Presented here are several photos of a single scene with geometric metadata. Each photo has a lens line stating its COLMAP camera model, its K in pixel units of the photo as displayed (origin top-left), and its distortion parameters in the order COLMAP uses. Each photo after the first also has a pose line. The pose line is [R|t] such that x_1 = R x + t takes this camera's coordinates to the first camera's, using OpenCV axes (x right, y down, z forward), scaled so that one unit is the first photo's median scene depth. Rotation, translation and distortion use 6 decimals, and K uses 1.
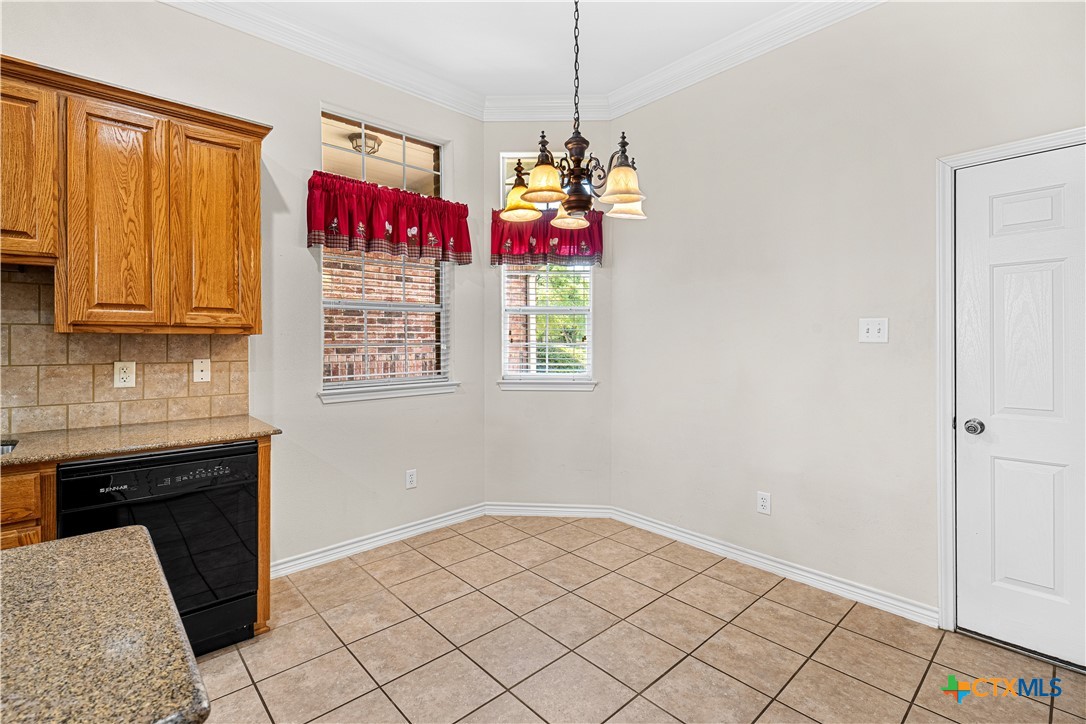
lens RADIAL K [[490.6, 0, 543.9], [0, 490.6, 346.0], [0, 0, 1]] dist [-0.000290, -0.000289]
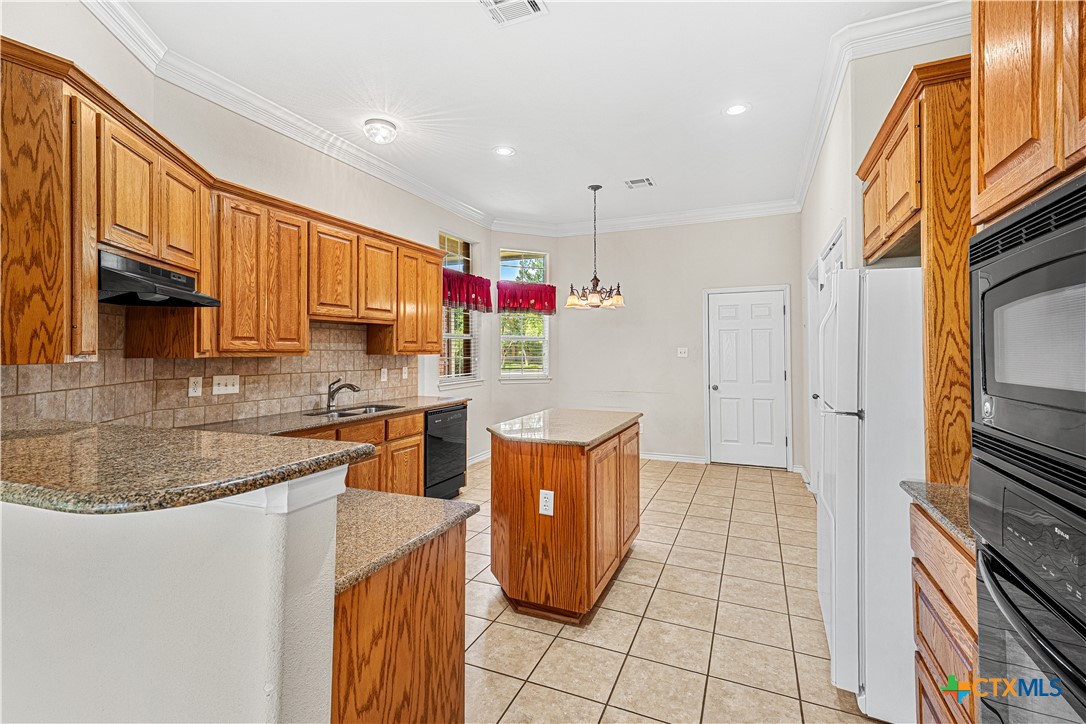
lens RADIAL K [[495.8, 0, 545.6], [0, 495.8, 344.0], [0, 0, 1]] dist [0.020254, -0.000080]
pose [[0.910369, 0.007321, 0.413732, -1.011651], [0.001926, 0.999758, -0.021929, -0.019925], [-0.413793, 0.020760, 0.910134, -1.017875]]
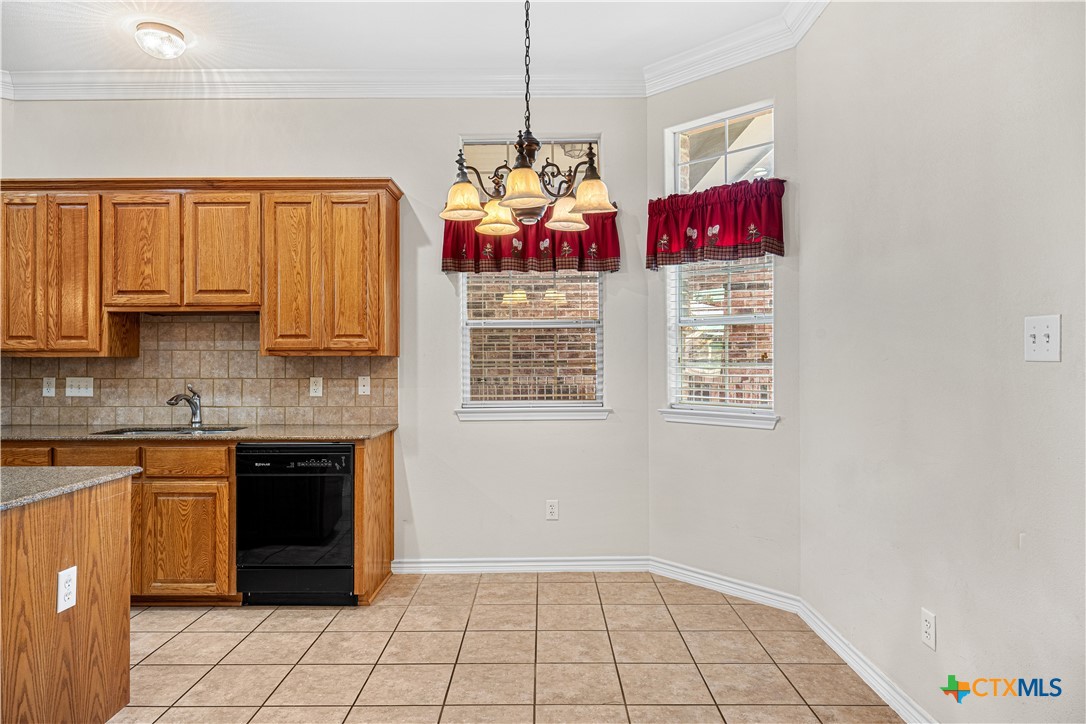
lens RADIAL K [[654.9, 0, 544.4], [0, 654.9, 359.0], [0, 0, 1]] dist [-0.000796, -0.002330]
pose [[0.736607, -0.005729, -0.676297, 0.743686], [-0.003512, 0.999918, -0.012295, 0.002190], [0.676312, 0.011432, 0.736527, 0.102498]]
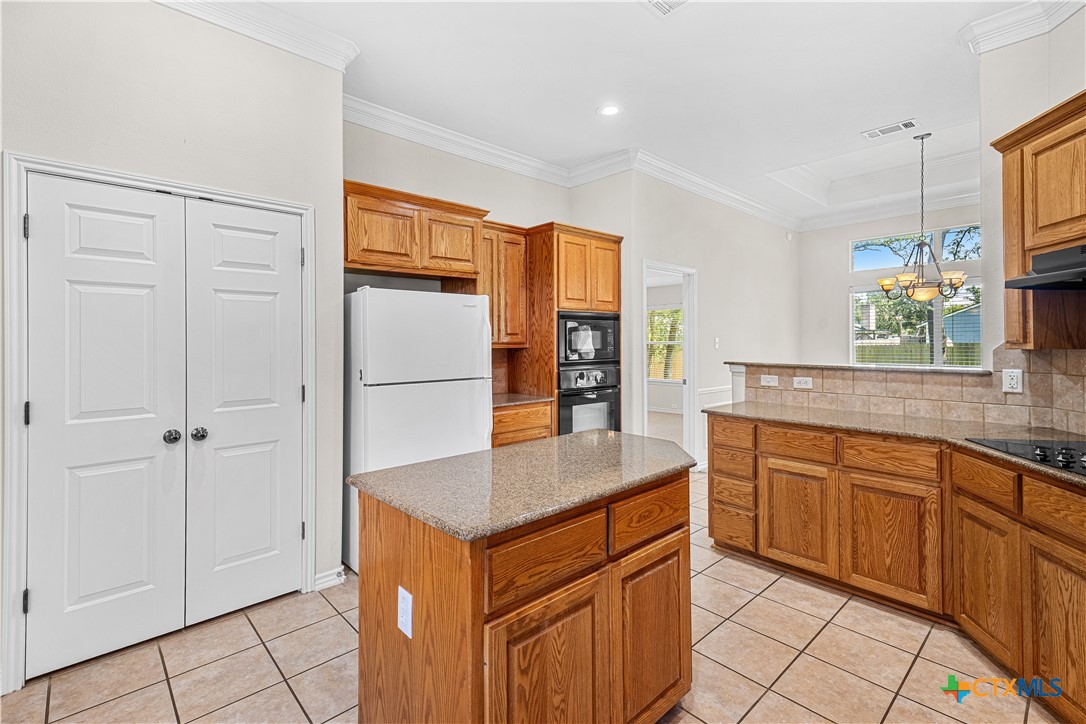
lens RADIAL K [[492.2, 0, 547.7], [0, 492.2, 340.0], [0, 0, 1]] dist [0.020885, -0.000285]
pose [[-0.999967, 0.004819, -0.006610, -0.413181], [0.004803, 0.999985, 0.002449, -0.035889], [0.006622, 0.002418, -0.999975, 0.882331]]
